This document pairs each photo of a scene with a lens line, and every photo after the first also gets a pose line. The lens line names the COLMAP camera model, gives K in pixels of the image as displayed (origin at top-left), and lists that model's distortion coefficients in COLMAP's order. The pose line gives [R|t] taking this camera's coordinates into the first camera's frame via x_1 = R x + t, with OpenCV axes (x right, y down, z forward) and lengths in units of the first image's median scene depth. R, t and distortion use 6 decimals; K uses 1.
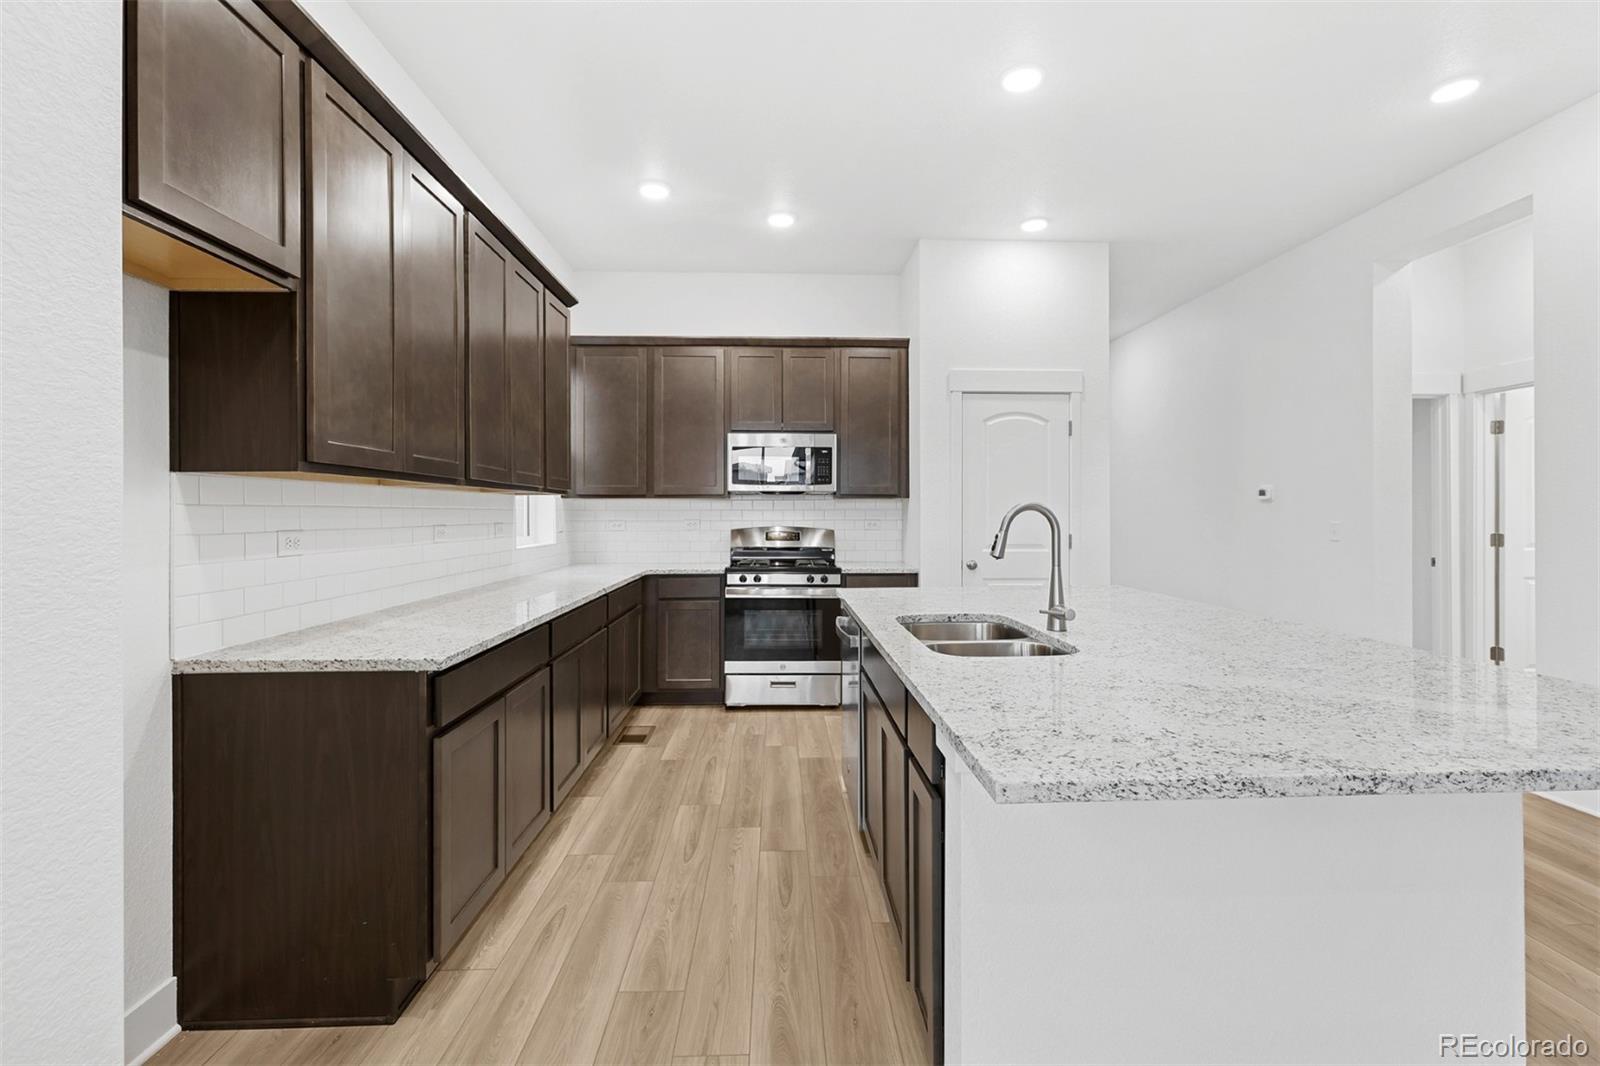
lens RADIAL K [[717.9, 0, 810.5], [0, 717.9, 517.5], [0, 0, 1]] dist [-0.002308, 0.002394]
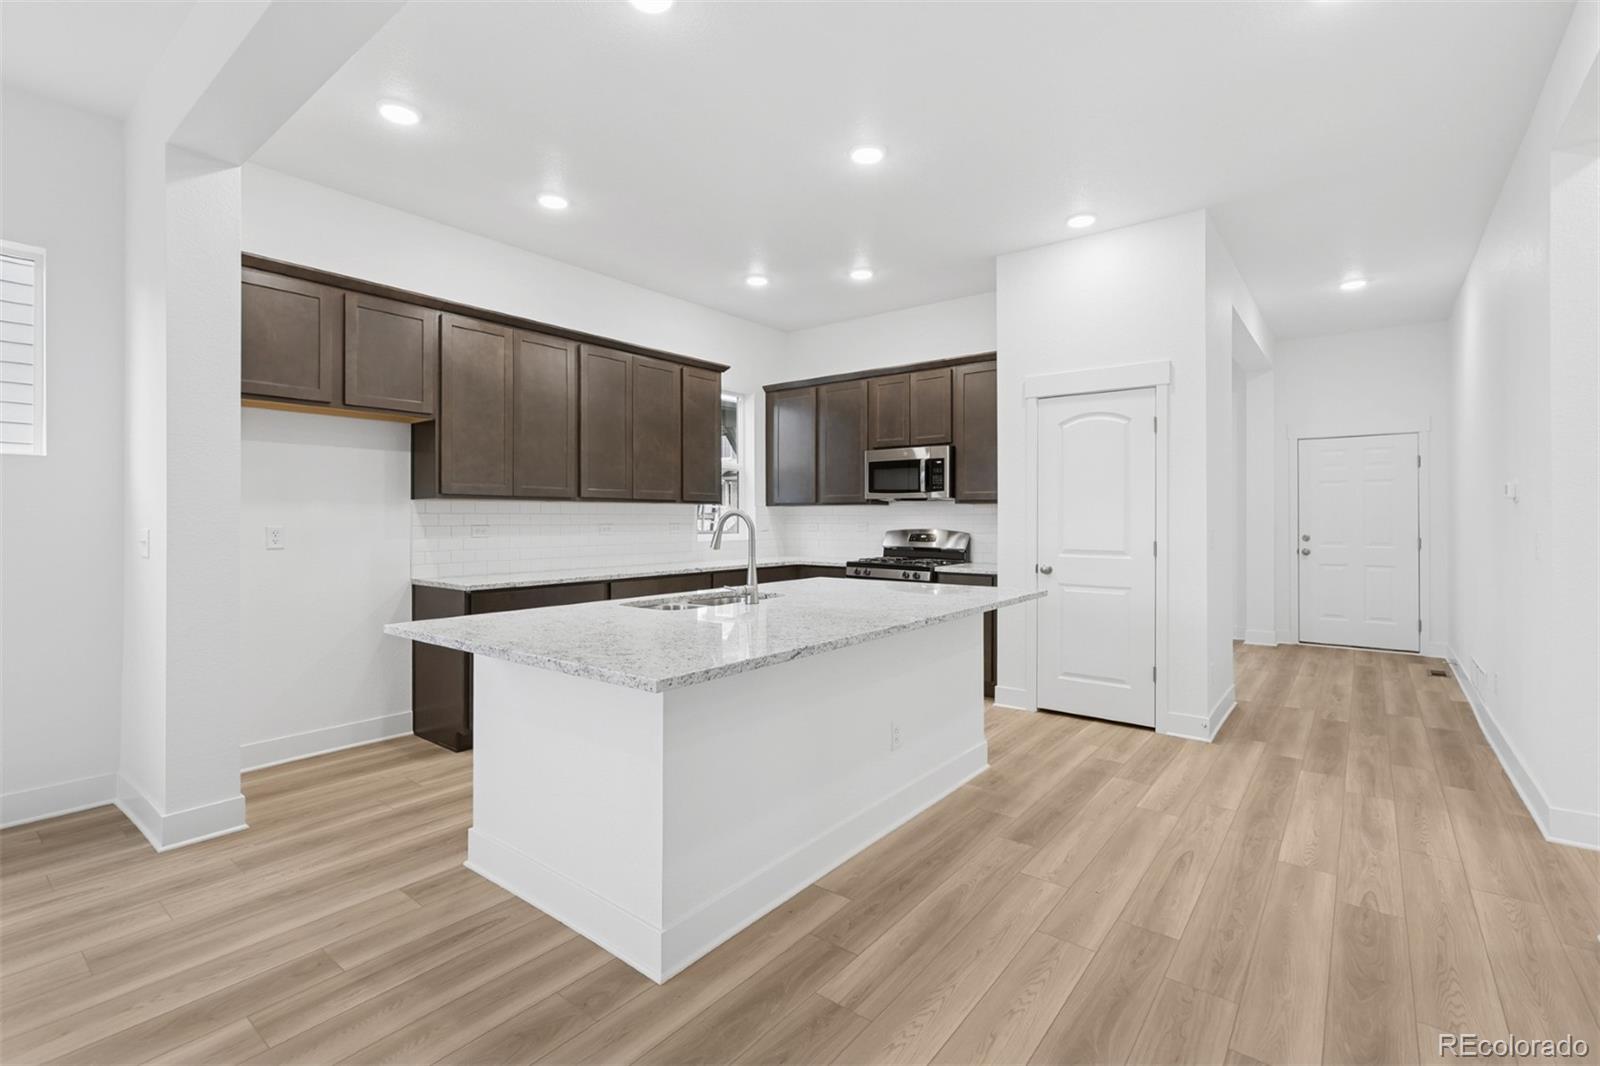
lens RADIAL K [[717.9, 0, 798.2], [0, 717.9, 513.4], [0, 0, 1]] dist [-0.002308, 0.002394]
pose [[0.756254, -0.001150, -0.654277, 0.617321], [-0.005027, 0.999959, -0.007568, -0.002649], [0.654259, 0.009012, 0.756217, 0.015931]]
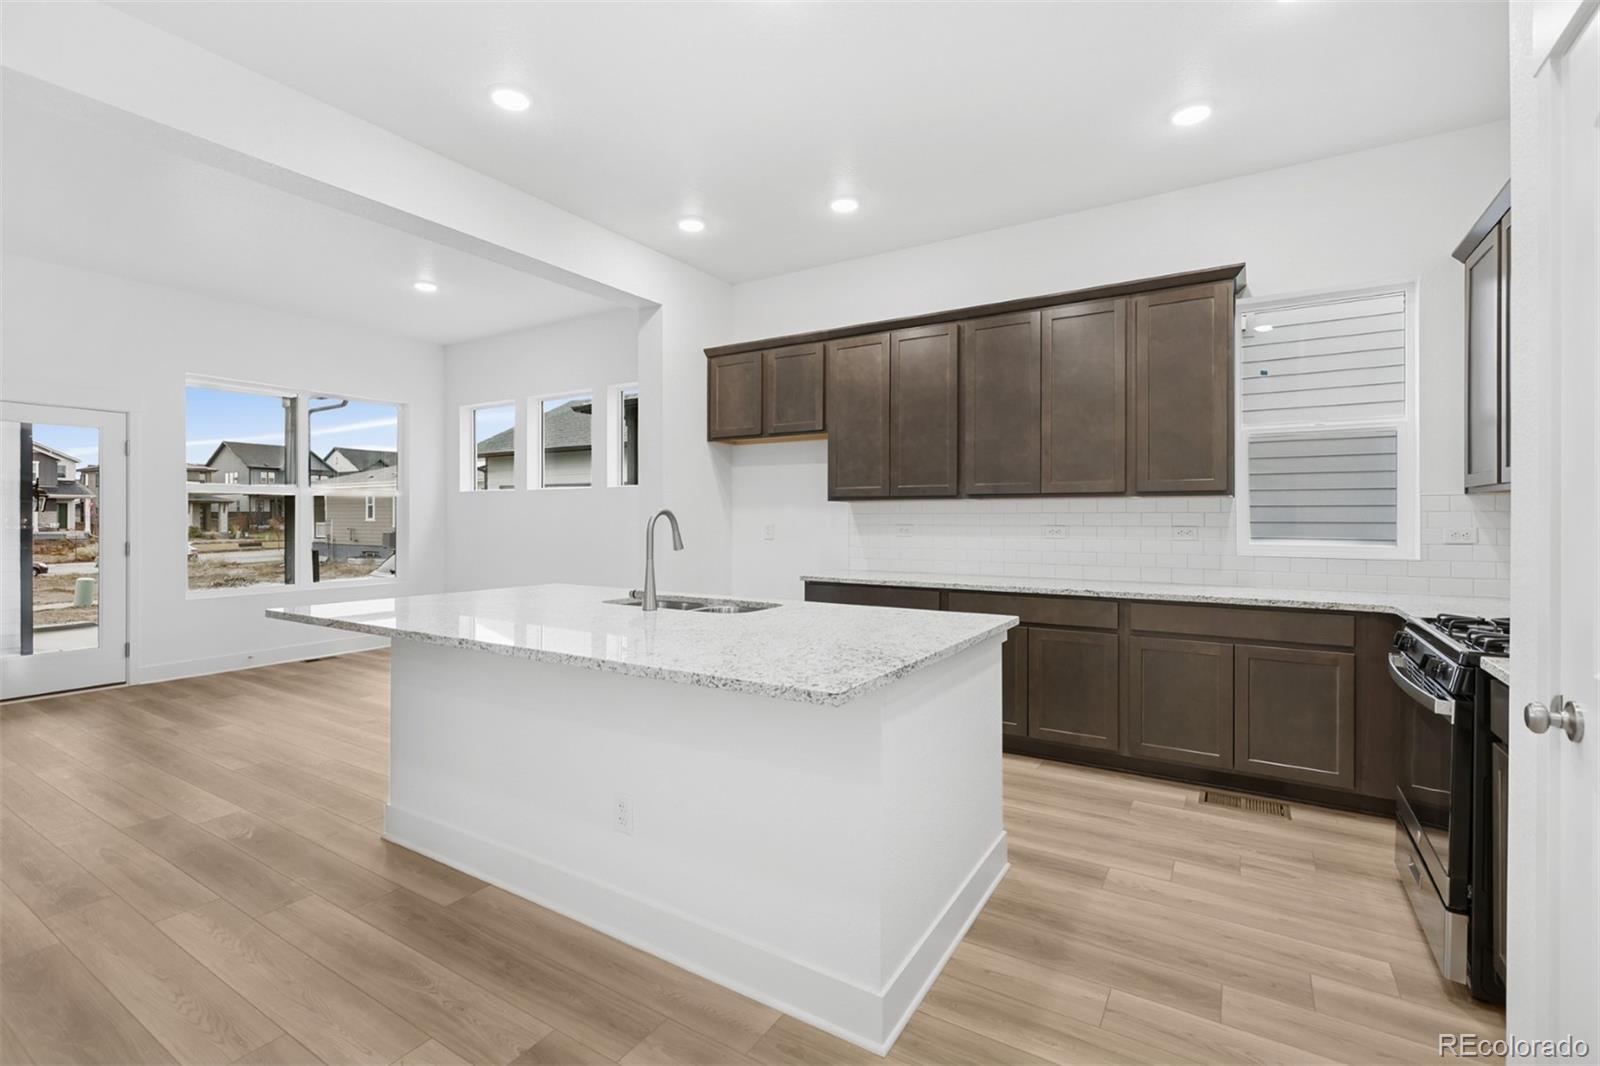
lens RADIAL K [[717.9, 0, 794.0], [0, 717.9, 518.3], [0, 0, 1]] dist [-0.002308, 0.002394]
pose [[-0.565960, 0.002647, -0.824428, 0.585880], [-0.003155, 0.999981, 0.005377, -0.005666], [0.824427, 0.005644, -0.565941, 0.912547]]
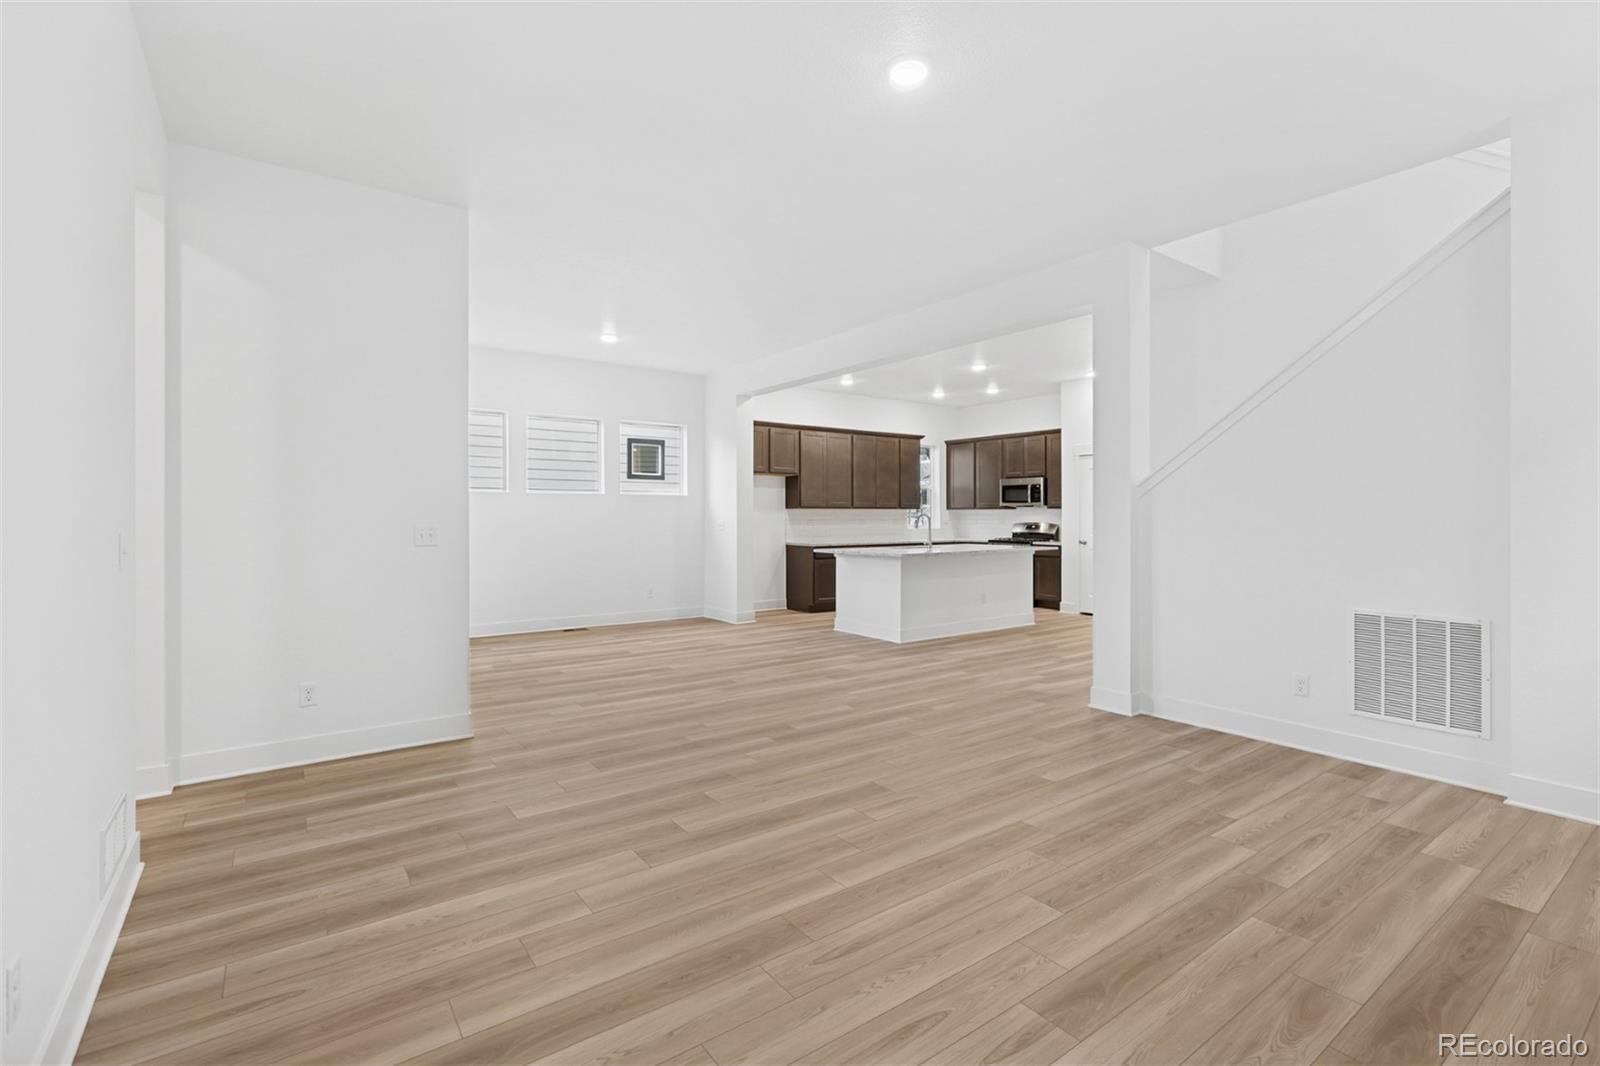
lens RADIAL K [[717.9, 0, 810.7], [0, 717.9, 522.3], [0, 0, 1]] dist [-0.002308, 0.002394]
pose [[0.556602, 0.008658, -0.830734, 1.449516], [-0.004012, 0.999962, 0.007734, -0.000971], [0.830770, -0.000971, 0.556616, -0.731292]]
